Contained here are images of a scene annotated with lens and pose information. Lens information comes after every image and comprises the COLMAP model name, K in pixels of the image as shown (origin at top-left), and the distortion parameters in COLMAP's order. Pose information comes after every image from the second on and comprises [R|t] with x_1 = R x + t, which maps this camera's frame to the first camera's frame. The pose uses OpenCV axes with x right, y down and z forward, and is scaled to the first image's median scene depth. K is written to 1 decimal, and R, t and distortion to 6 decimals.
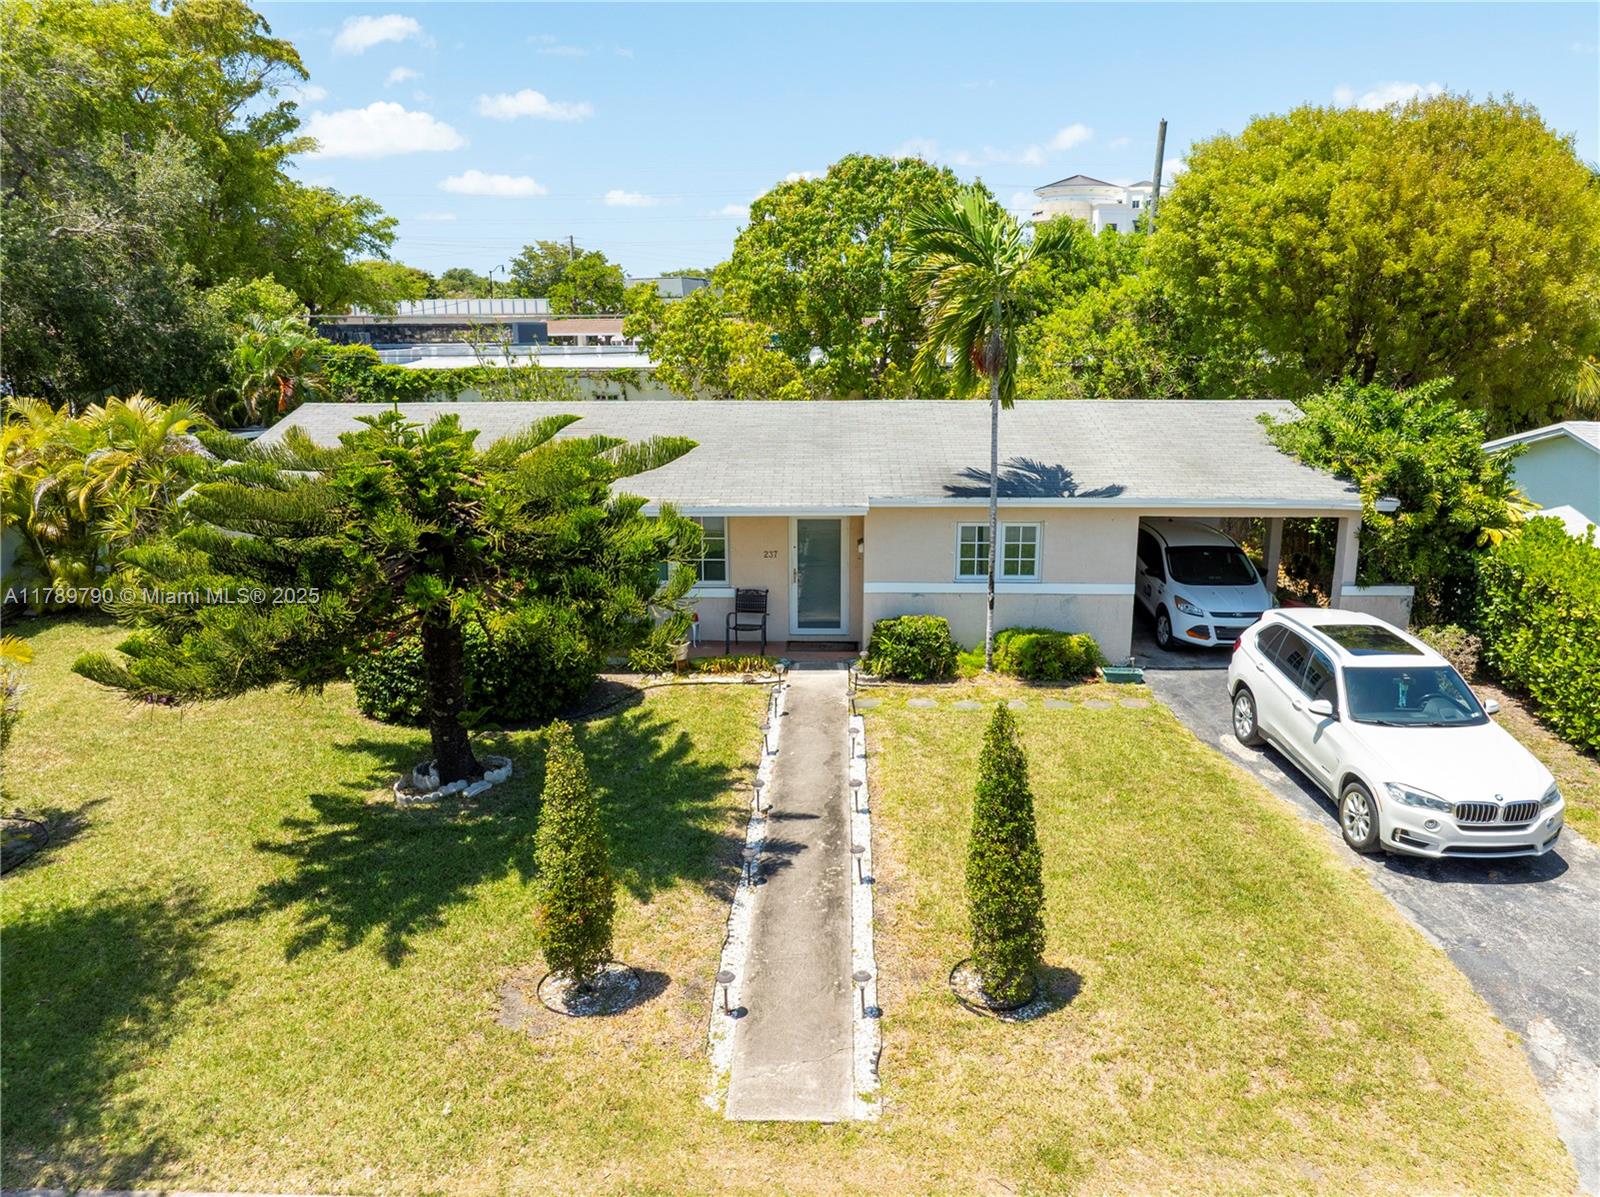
lens RADIAL K [[1132.9, 0, 804.4], [0, 1132.9, 591.9], [0, 0, 1]] dist [-0.040670, -0.000321]
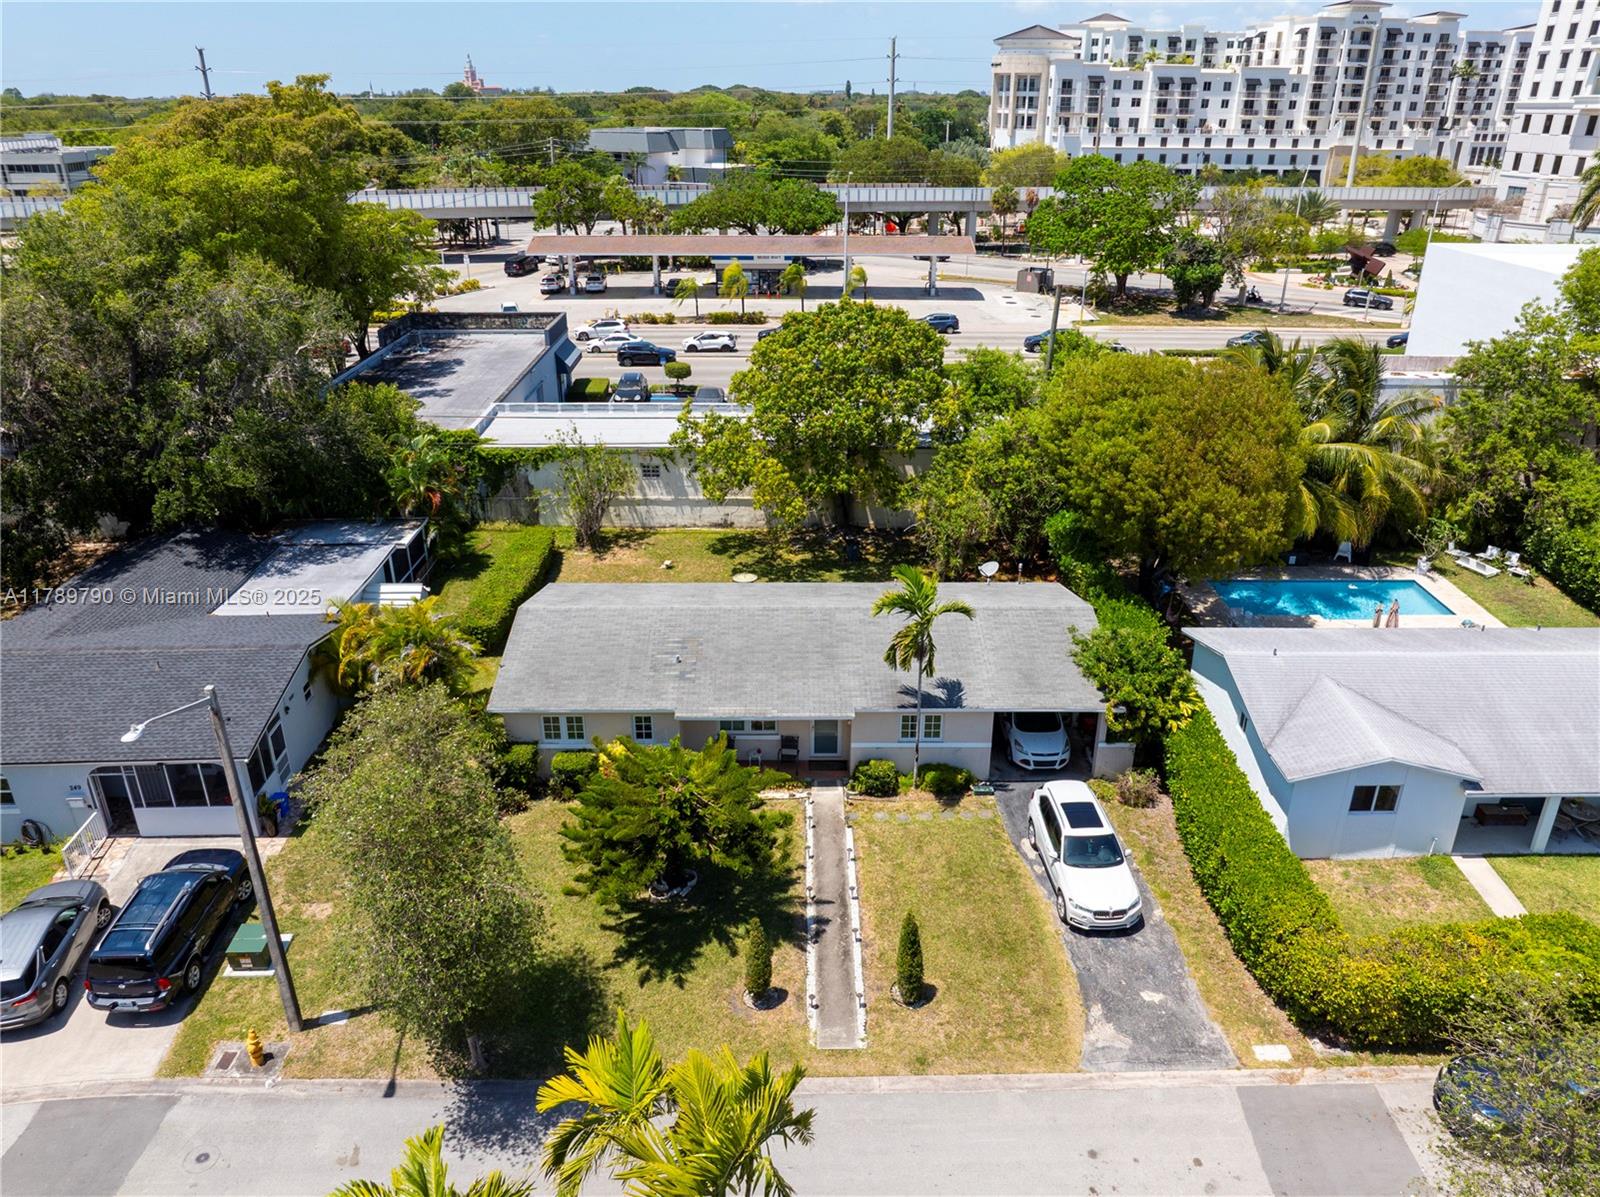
lens RADIAL K [[1124.4, 0, 805.8], [0, 1124.4, 599.2], [0, 0, 1]] dist [-0.074401, 0.056408]
pose [[0.999143, -0.008624, 0.040474, -0.114508], [0.000800, 0.981885, 0.189475, -0.706875], [-0.041375, -0.189280, 0.981051, -0.943583]]
